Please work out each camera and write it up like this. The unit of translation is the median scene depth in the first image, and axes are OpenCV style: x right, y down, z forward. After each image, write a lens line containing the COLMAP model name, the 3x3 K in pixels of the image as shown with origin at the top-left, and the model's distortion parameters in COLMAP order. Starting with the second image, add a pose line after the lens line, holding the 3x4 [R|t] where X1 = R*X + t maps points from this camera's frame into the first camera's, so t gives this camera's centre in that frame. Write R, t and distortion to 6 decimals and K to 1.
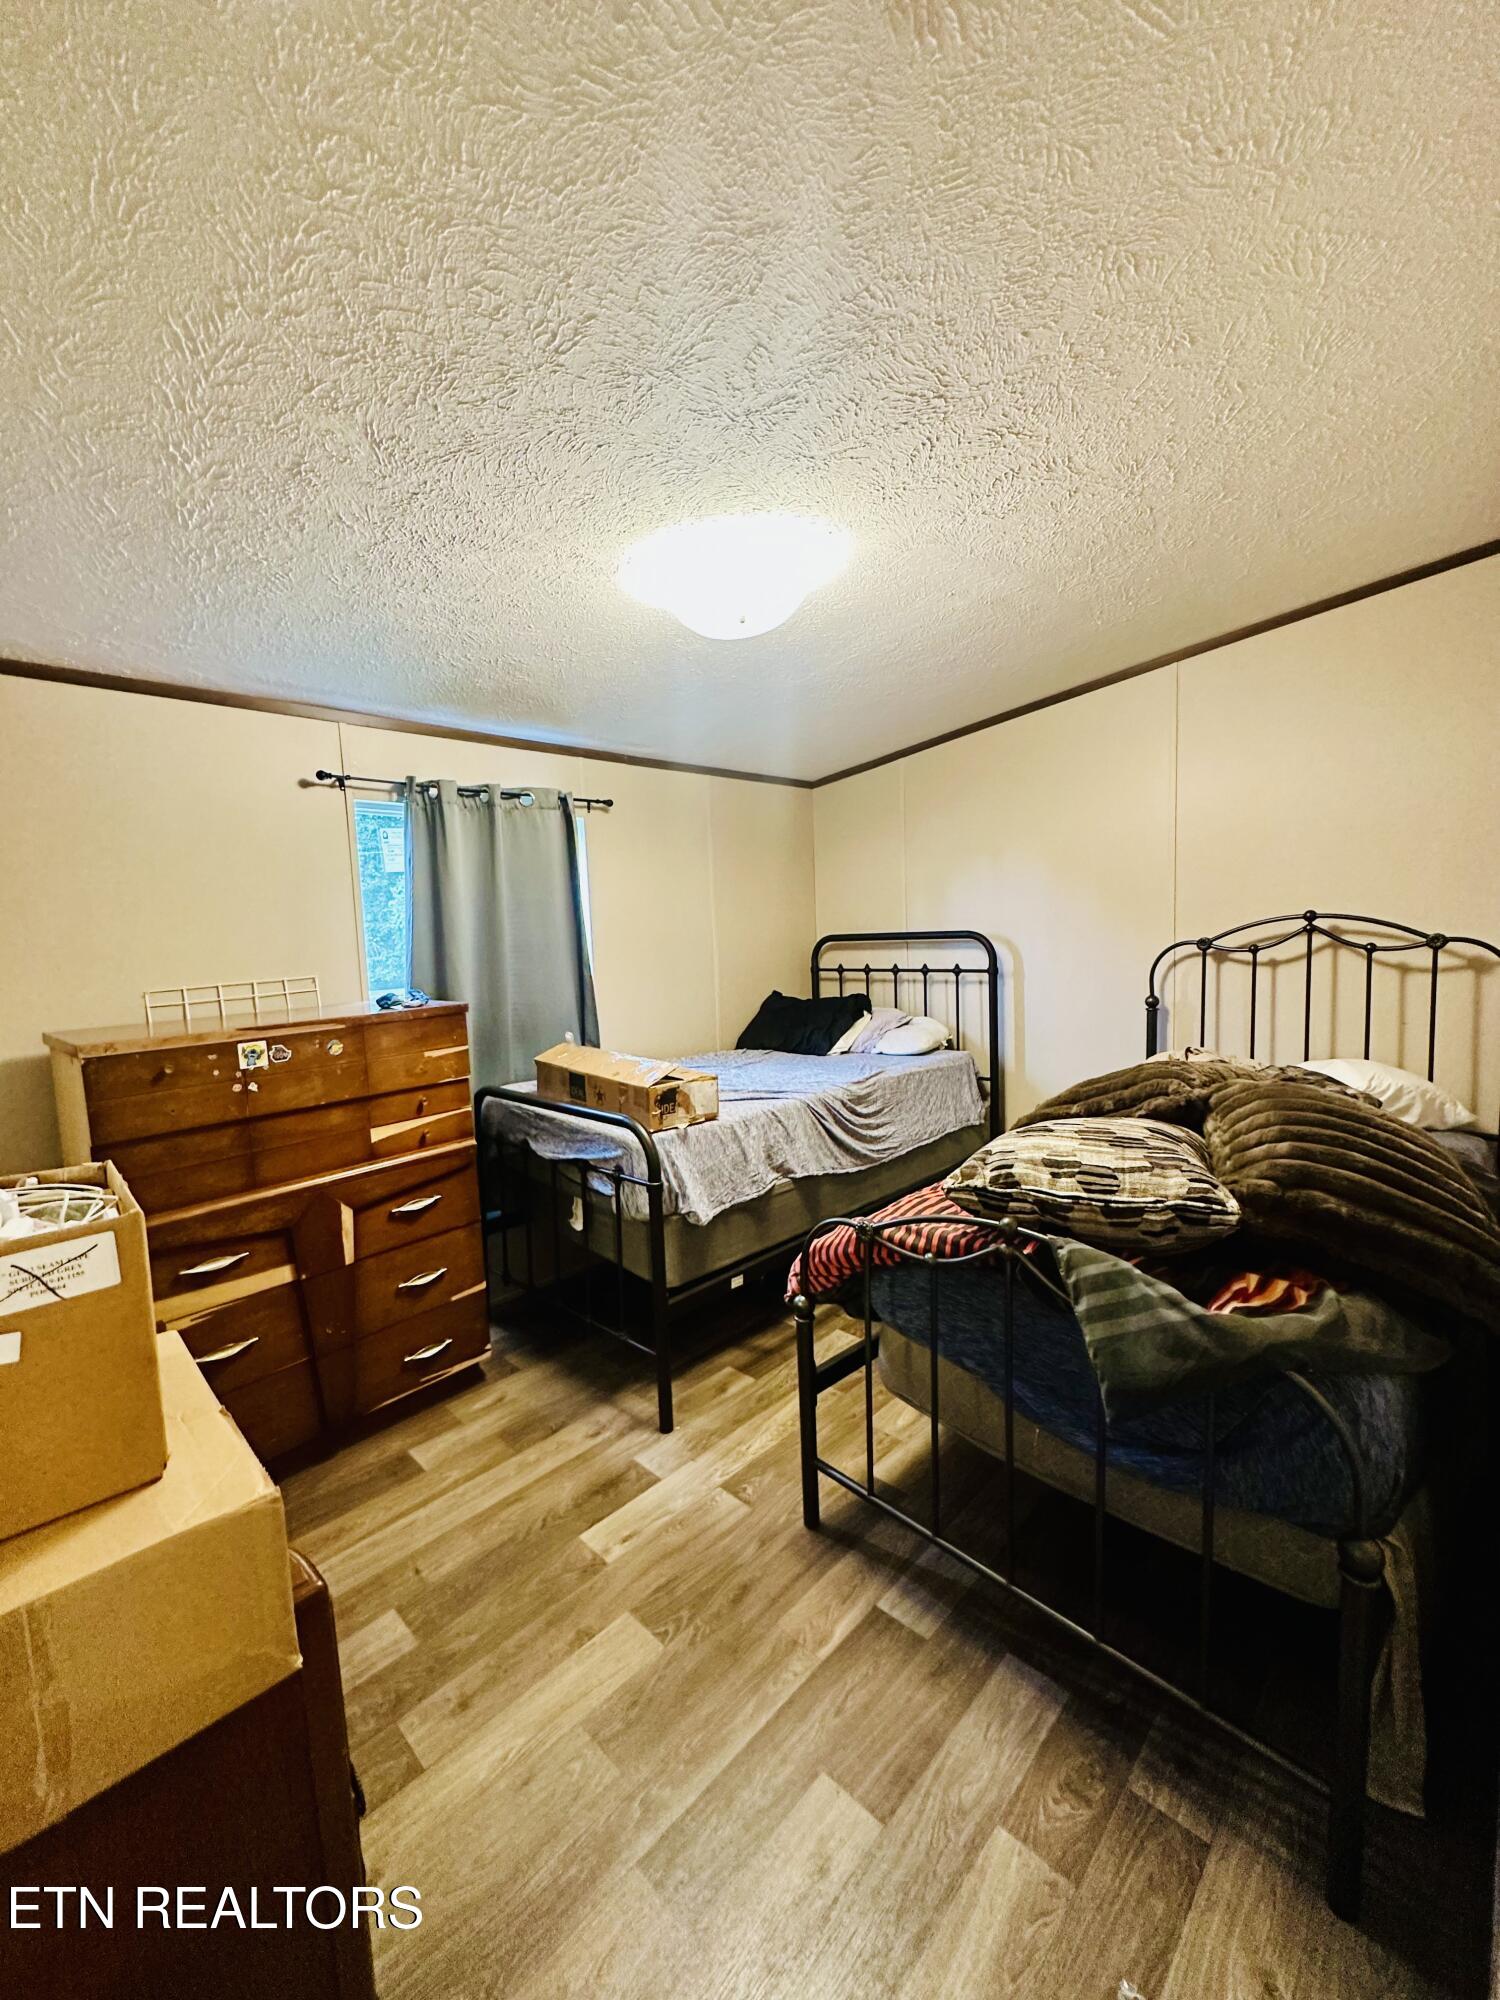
lens RADIAL K [[803.2, 0, 758.5], [0, 803.2, 998.6], [0, 0, 1]] dist [-0.002119, 0.000217]
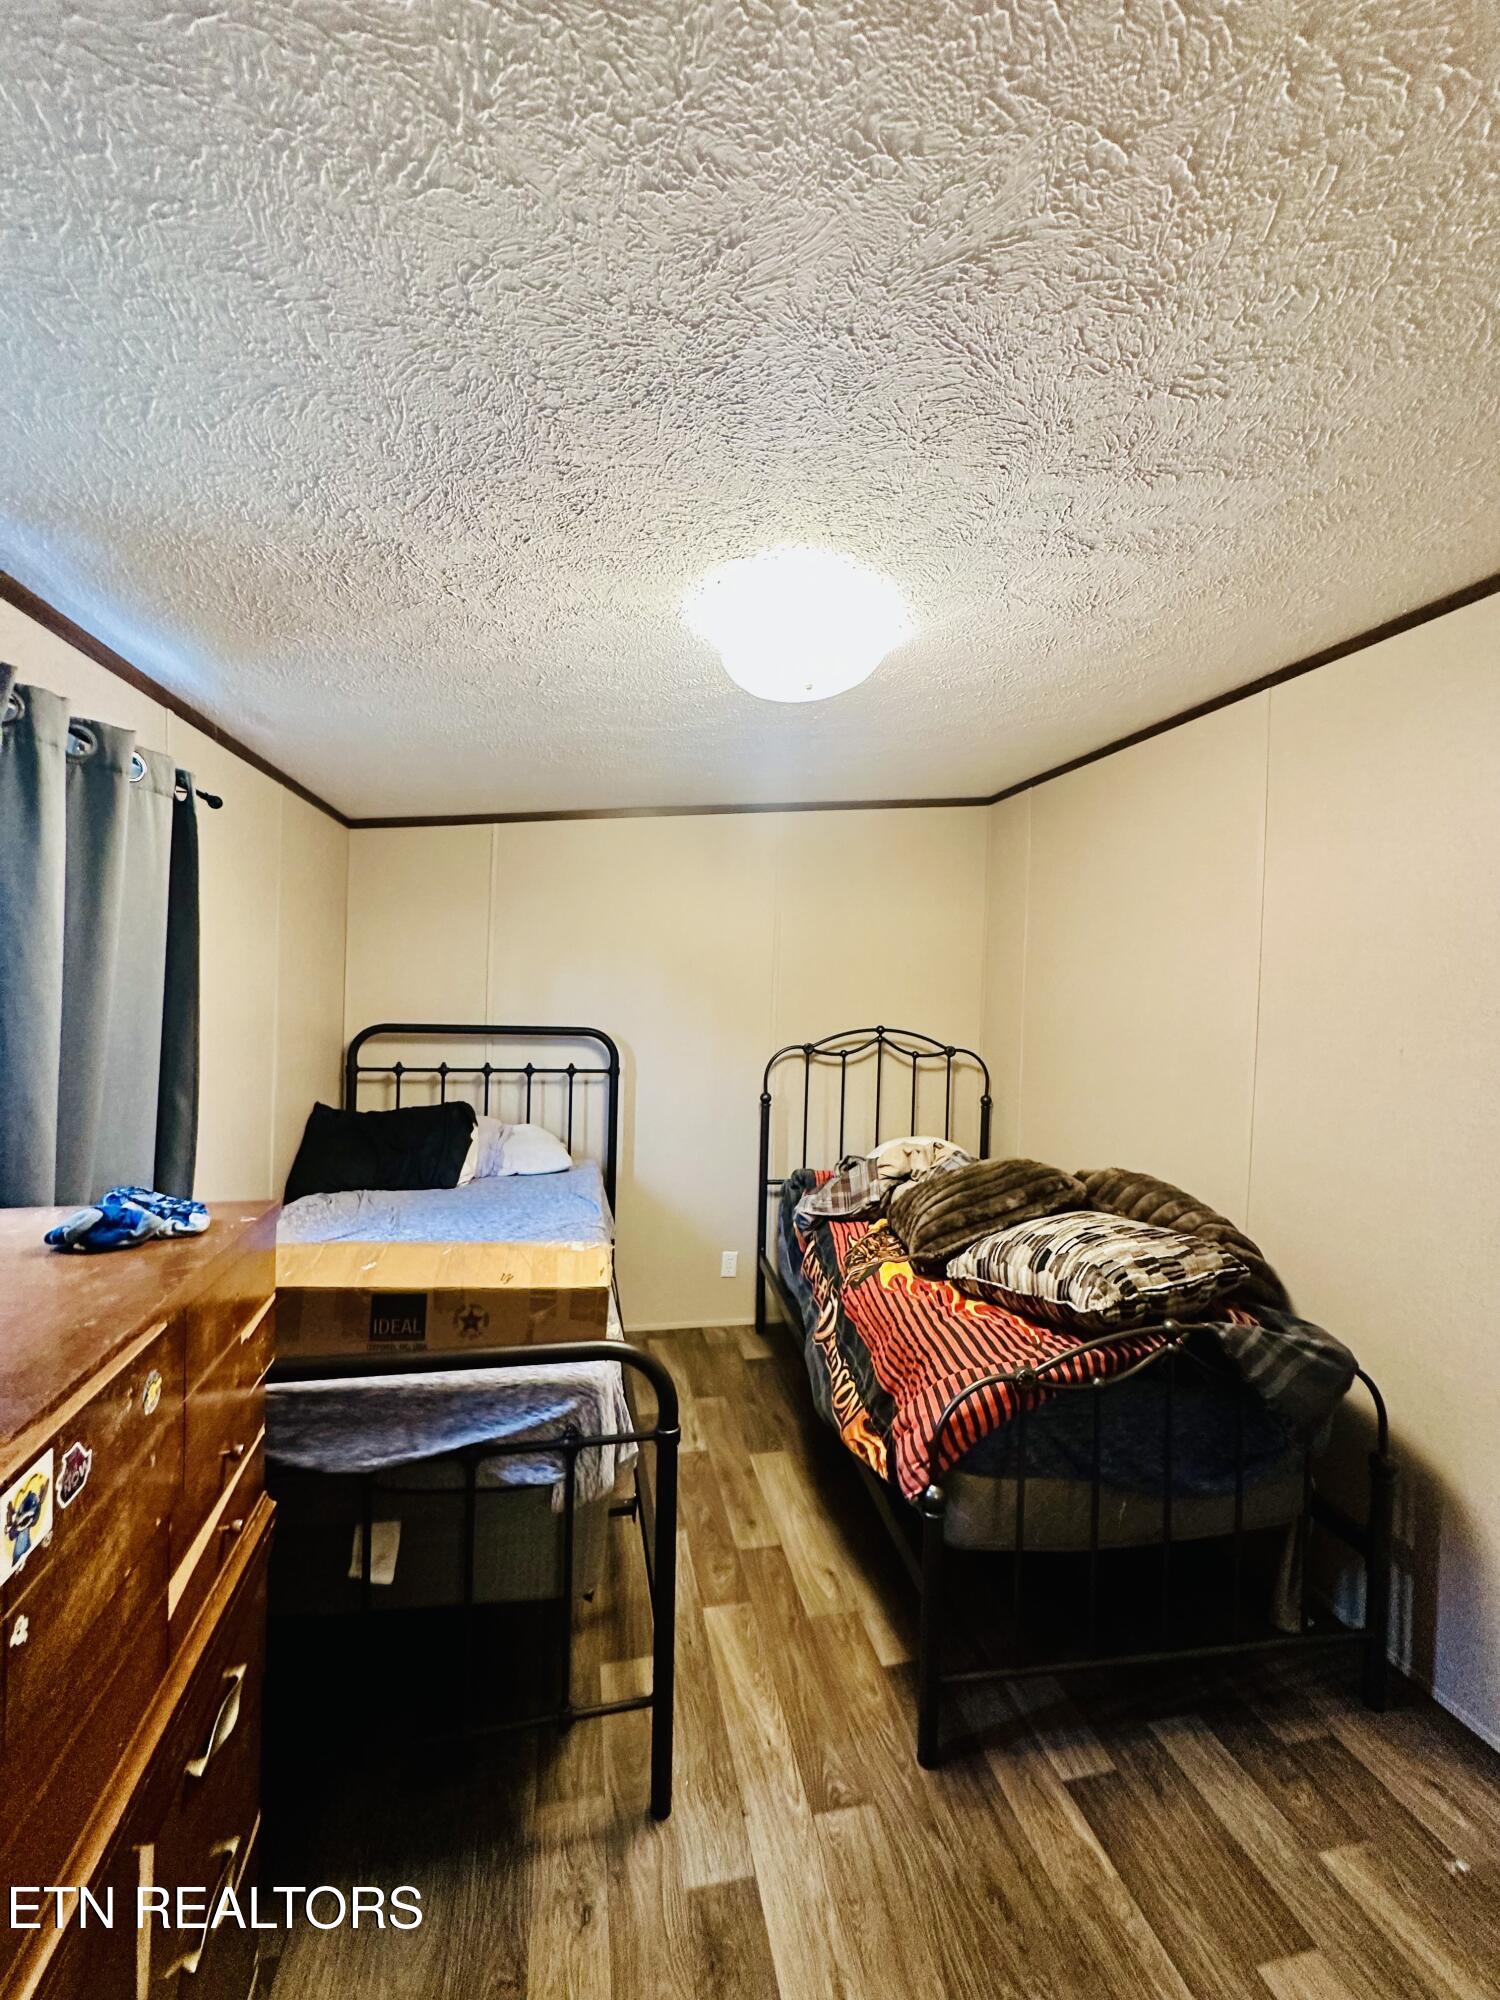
lens RADIAL K [[801.6, 0, 750.0], [0, 801.6, 1000.0], [0, 0, 1]] dist [-0.001538, 0.000777]
pose [[0.546951, 0.046357, 0.835880, -0.633669], [0.019486, 0.997490, -0.068070, -0.076986], [-0.836938, 0.053518, 0.544675, 0.528182]]
